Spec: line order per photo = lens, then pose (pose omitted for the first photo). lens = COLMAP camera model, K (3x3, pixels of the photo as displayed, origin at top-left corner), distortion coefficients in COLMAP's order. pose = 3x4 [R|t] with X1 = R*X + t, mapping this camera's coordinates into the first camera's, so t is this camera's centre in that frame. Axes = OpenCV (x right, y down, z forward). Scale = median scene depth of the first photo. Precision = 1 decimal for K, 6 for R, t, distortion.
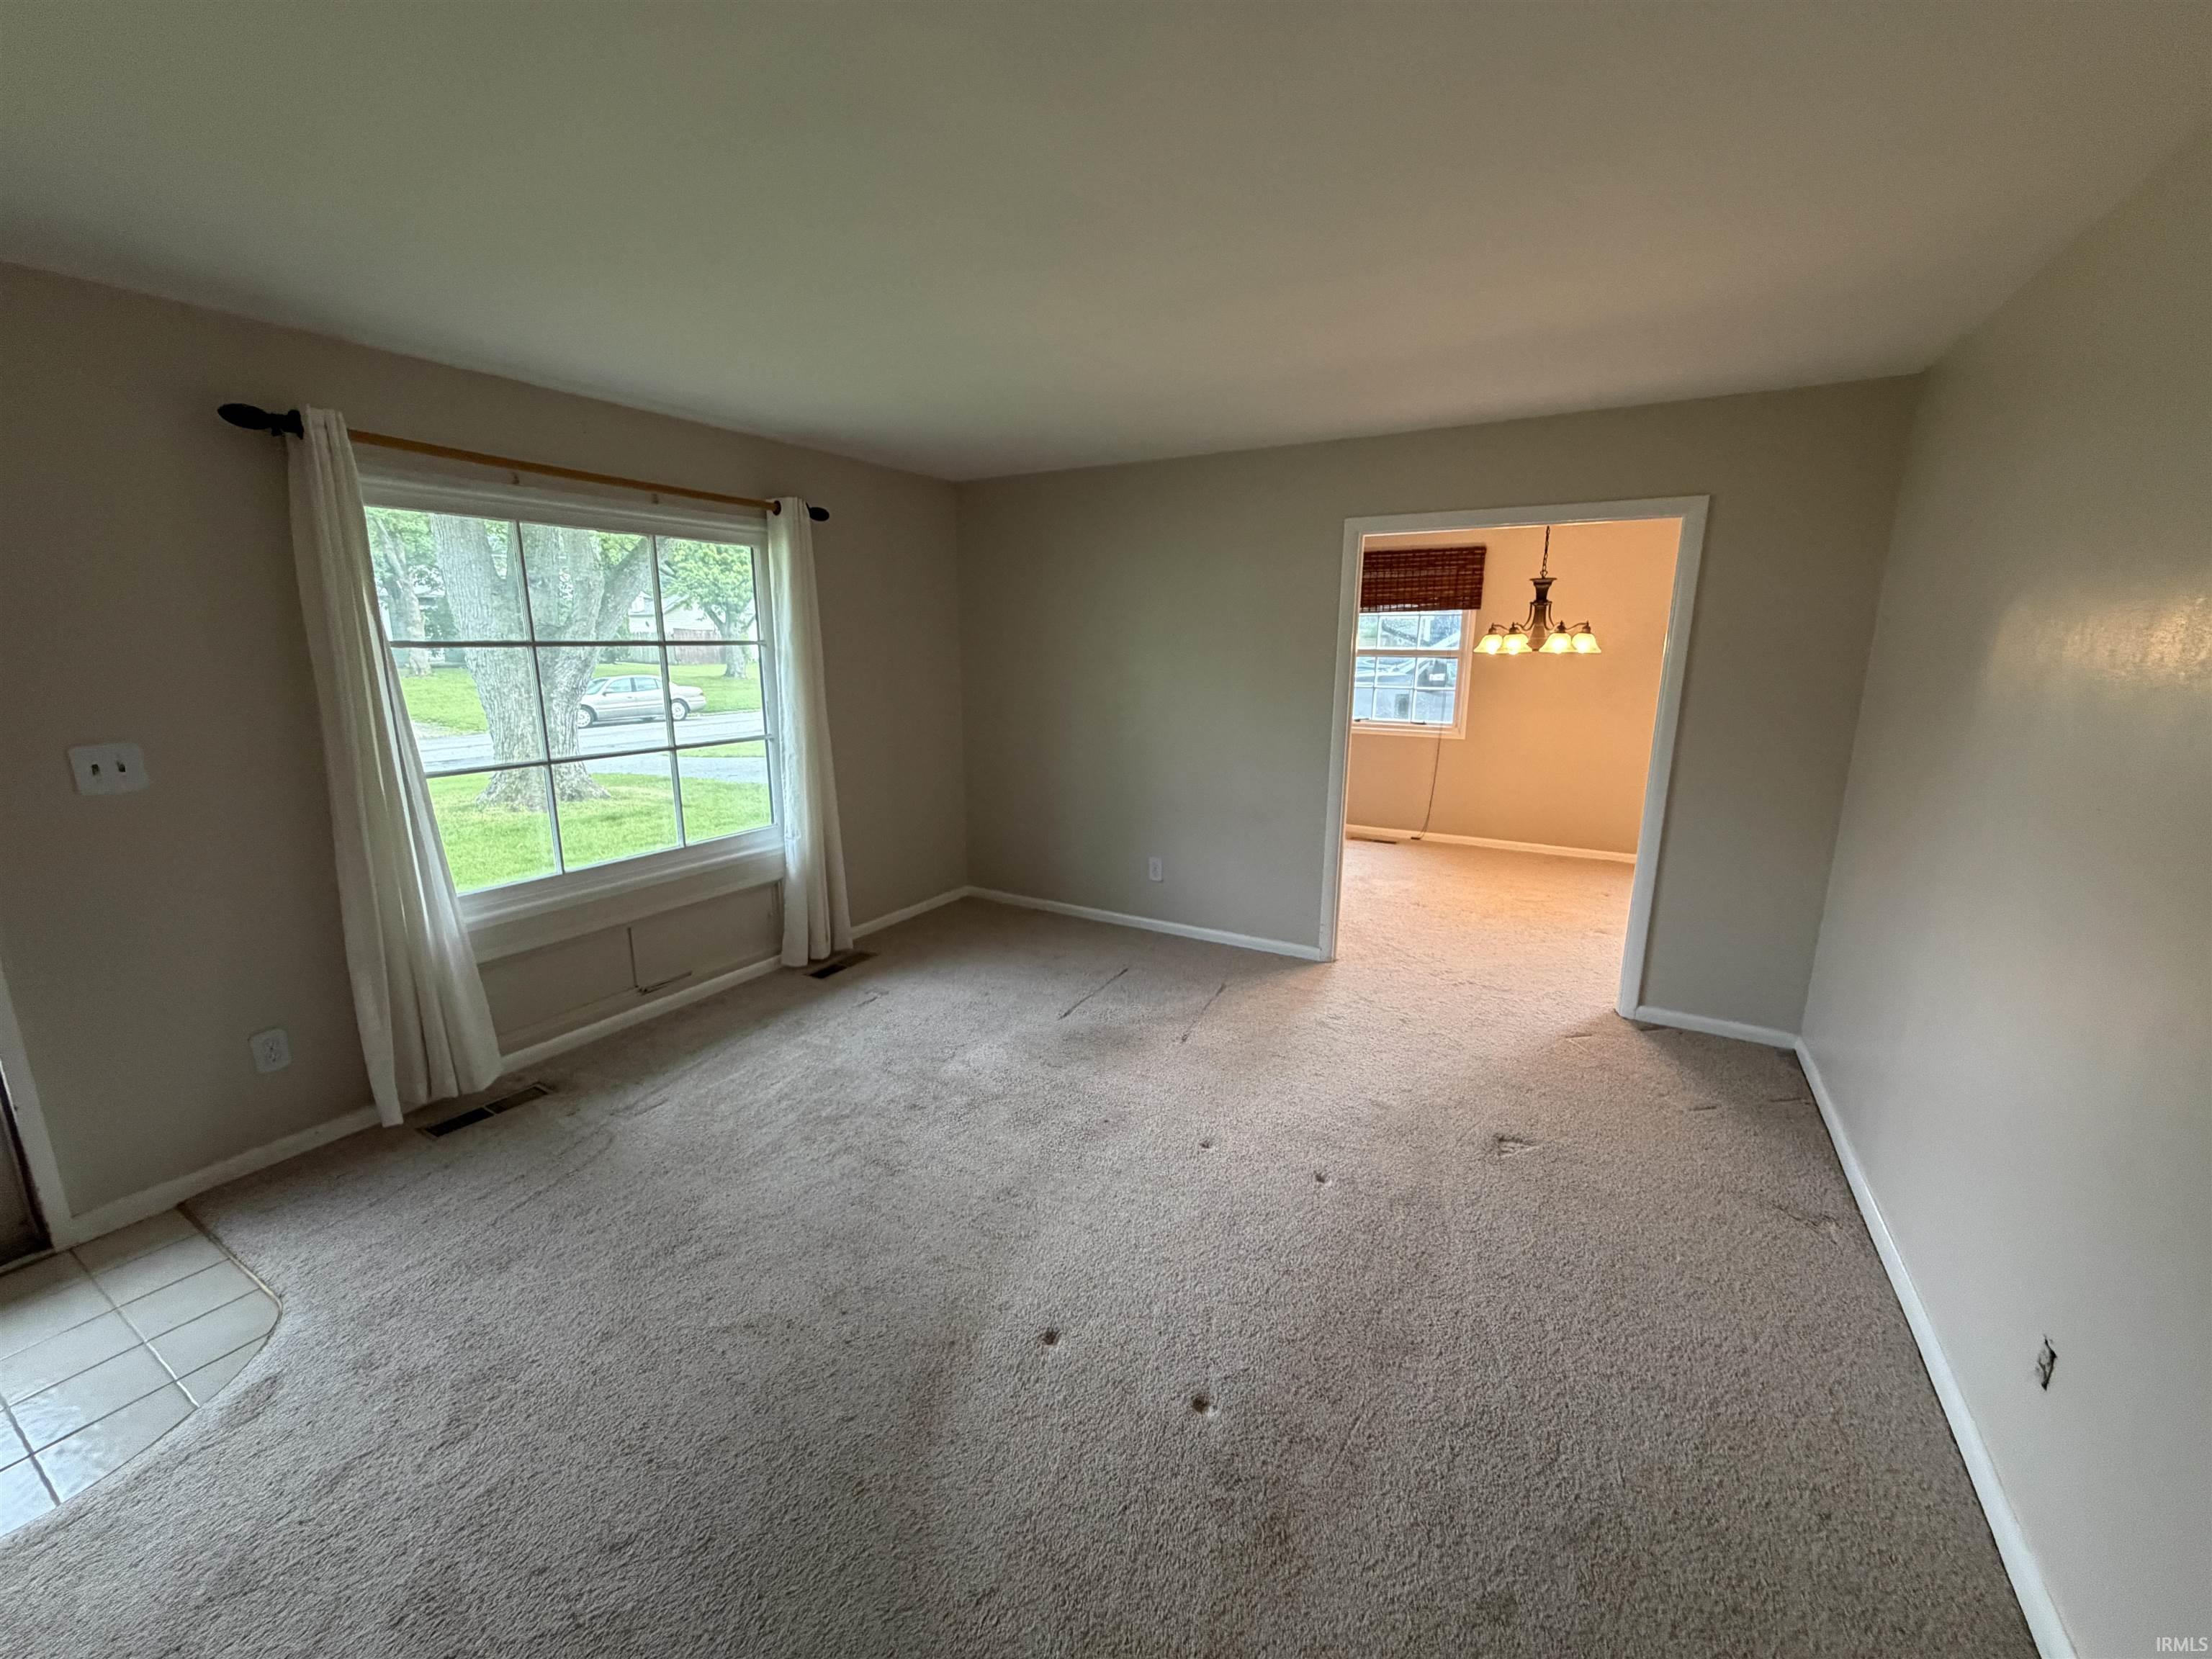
lens RADIAL K [[878.9, 0, 1095.0], [0, 878.9, 825.8], [0, 0, 1]] dist [-0.000990, 0.000300]
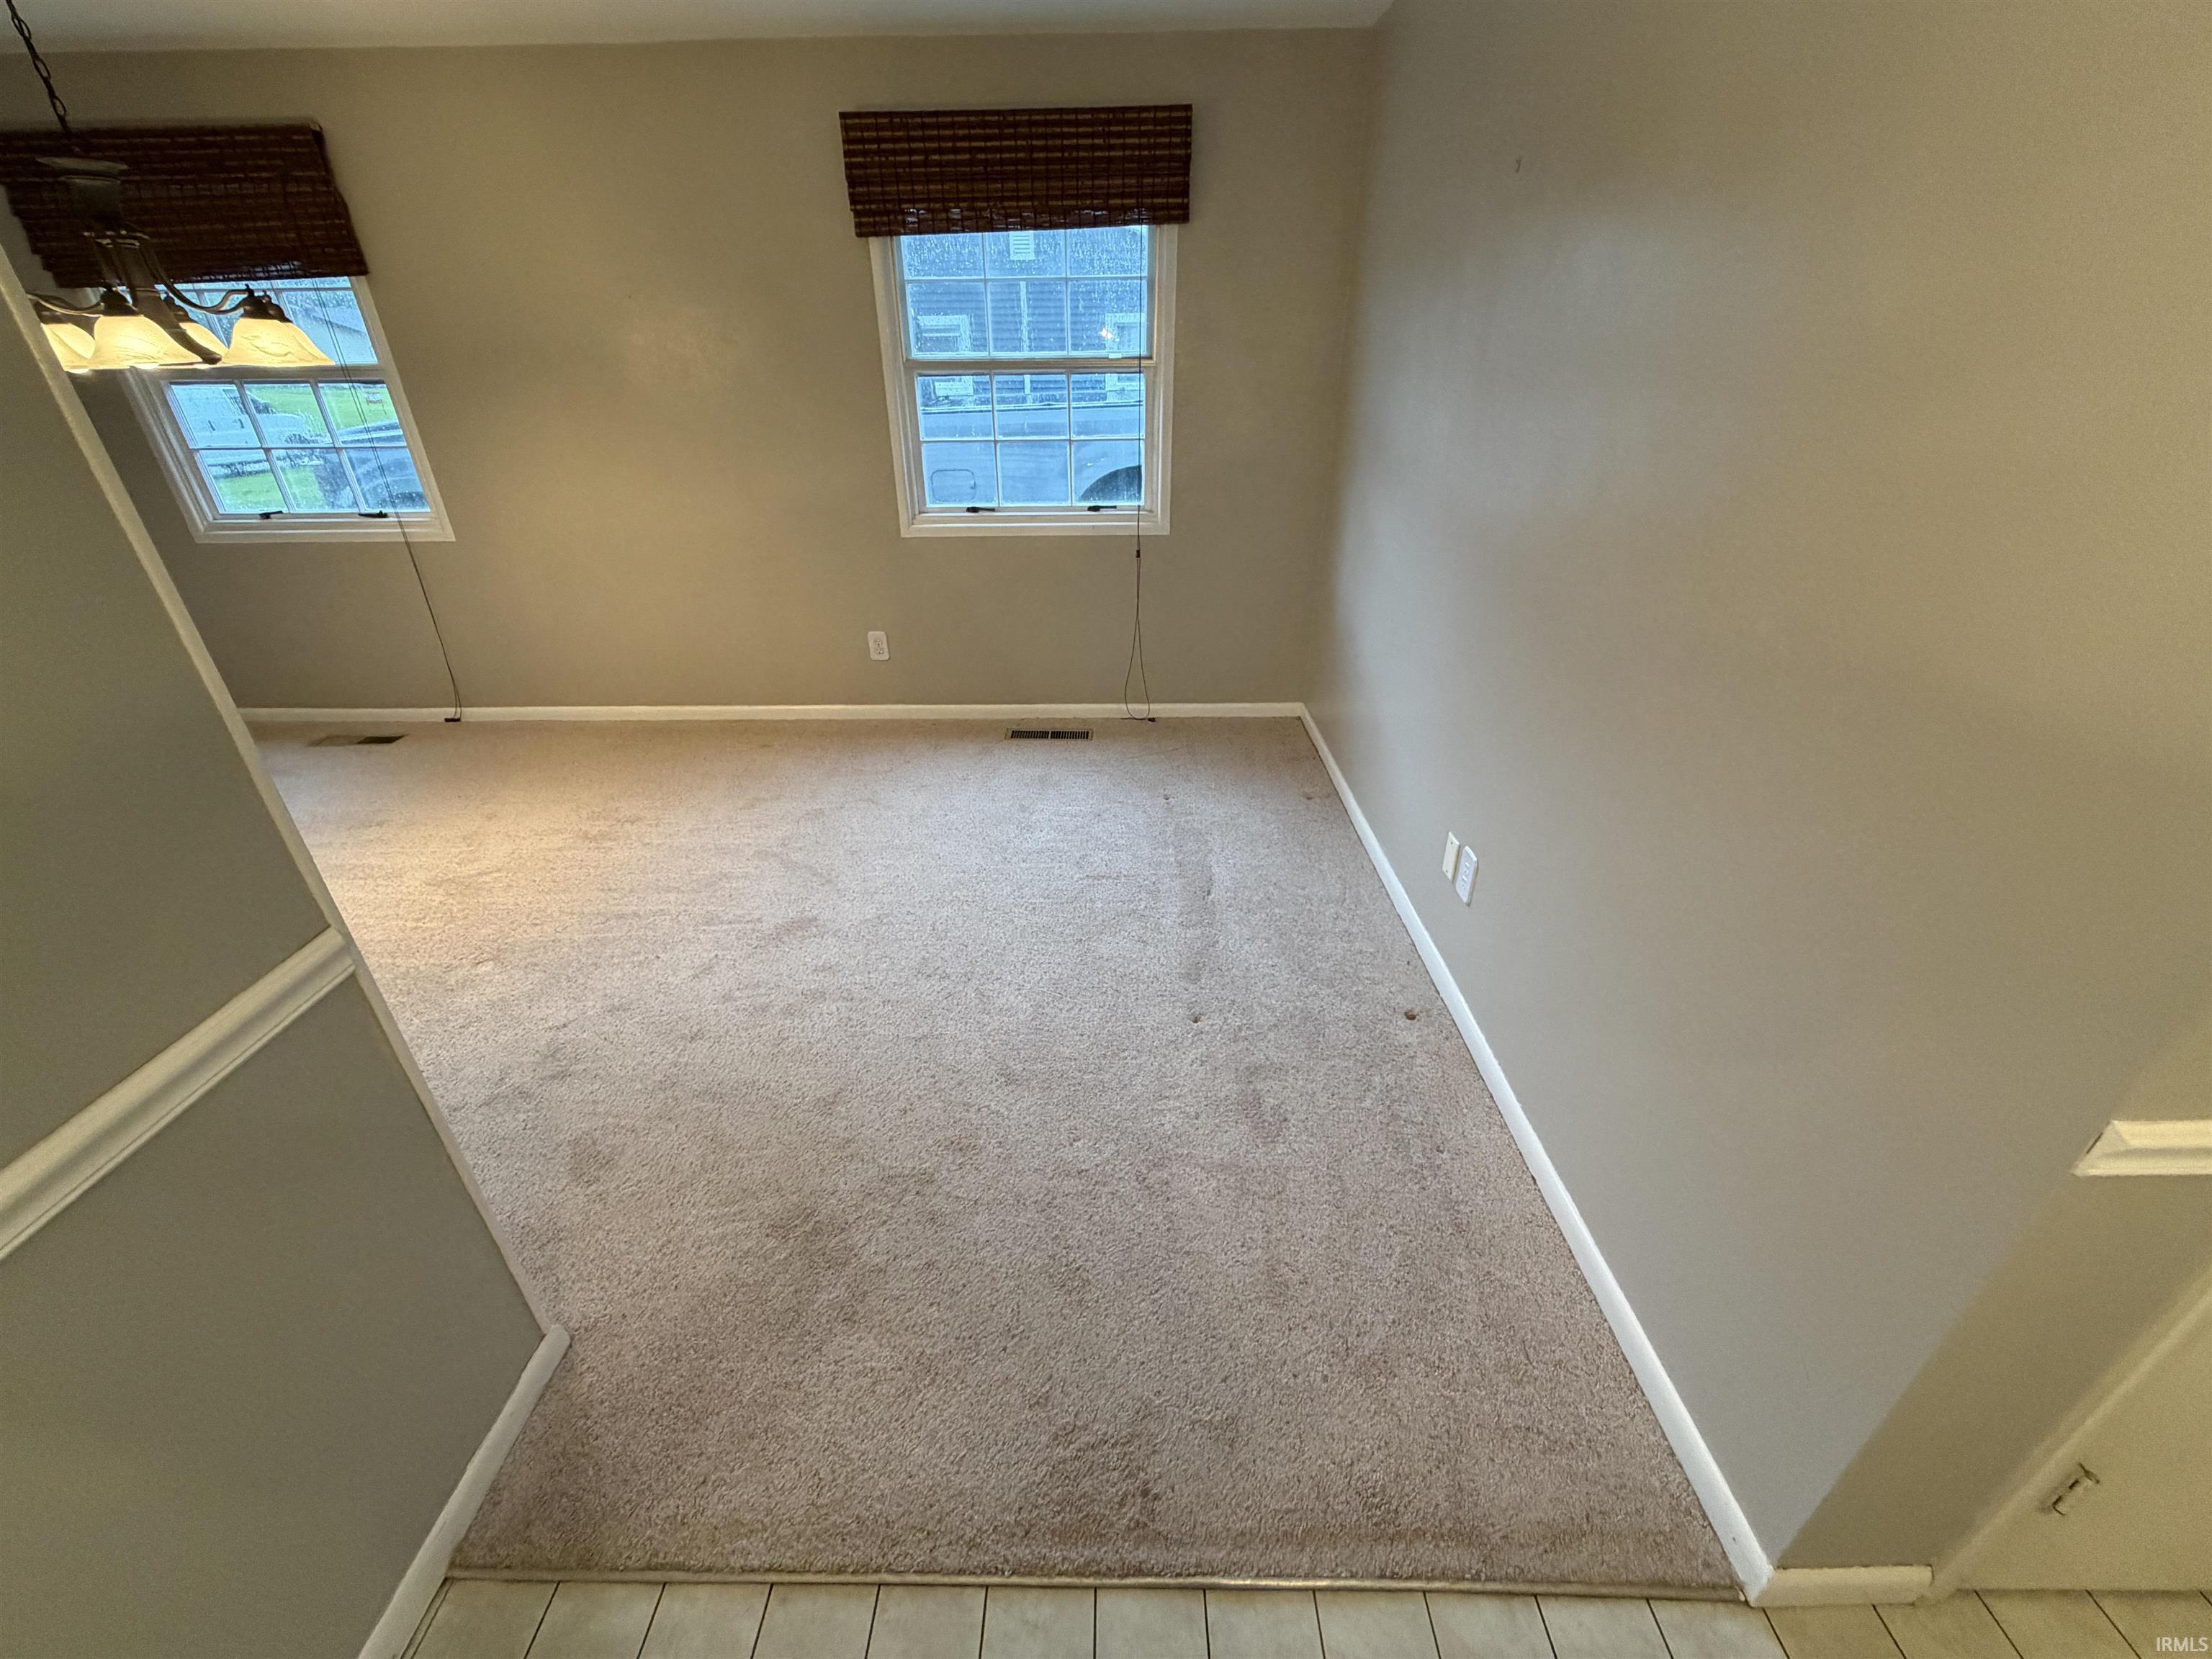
lens RADIAL K [[878.9, 0, 1095.7], [0, 878.9, 832.8], [0, 0, 1]] dist [-0.000990, 0.000300]
pose [[0.861545, -0.254062, 0.439537, 0.494939], [0.118942, 0.942689, 0.311755, -0.050414], [-0.493552, -0.216312, 0.842387, 0.292018]]
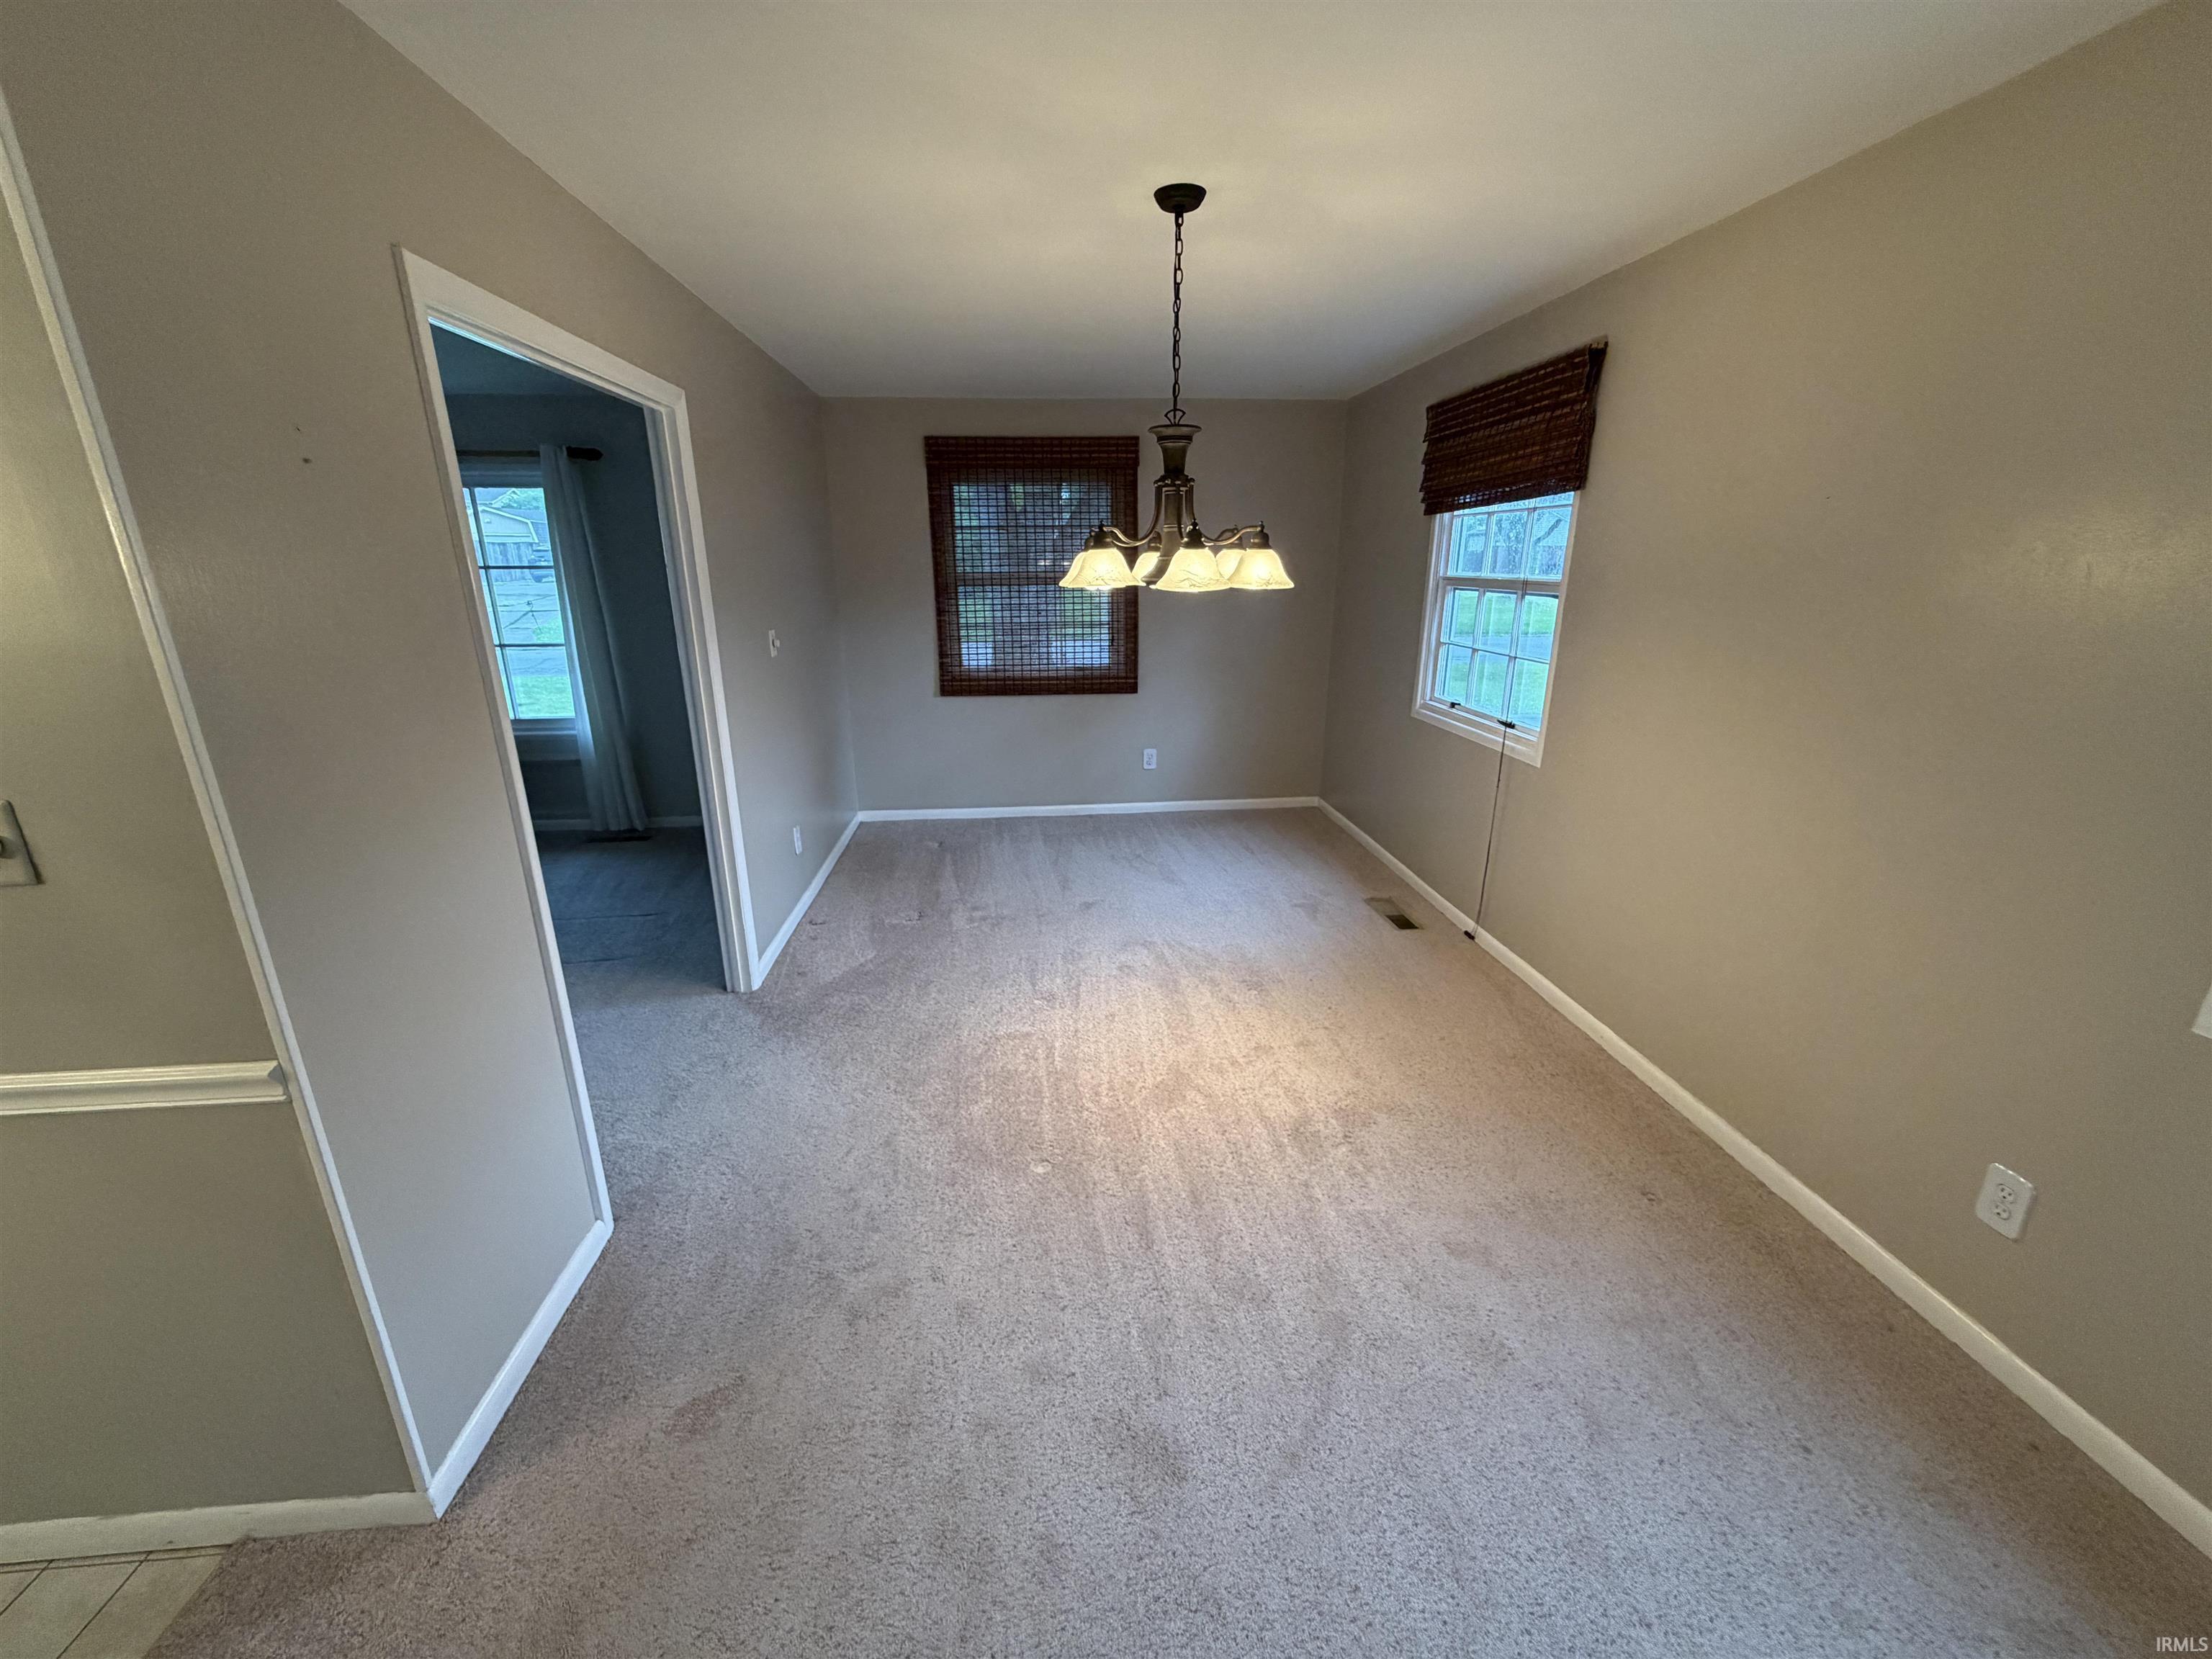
lens RADIAL K [[878.9, 0, 1100.7], [0, 878.9, 831.0], [0, 0, 1]] dist [-0.000990, 0.000300]
pose [[0.591452, 0.233161, -0.771894, 0.683747], [-0.162547, 0.972105, 0.169088, -0.110511], [0.789787, 0.025462, 0.612853, 0.523737]]
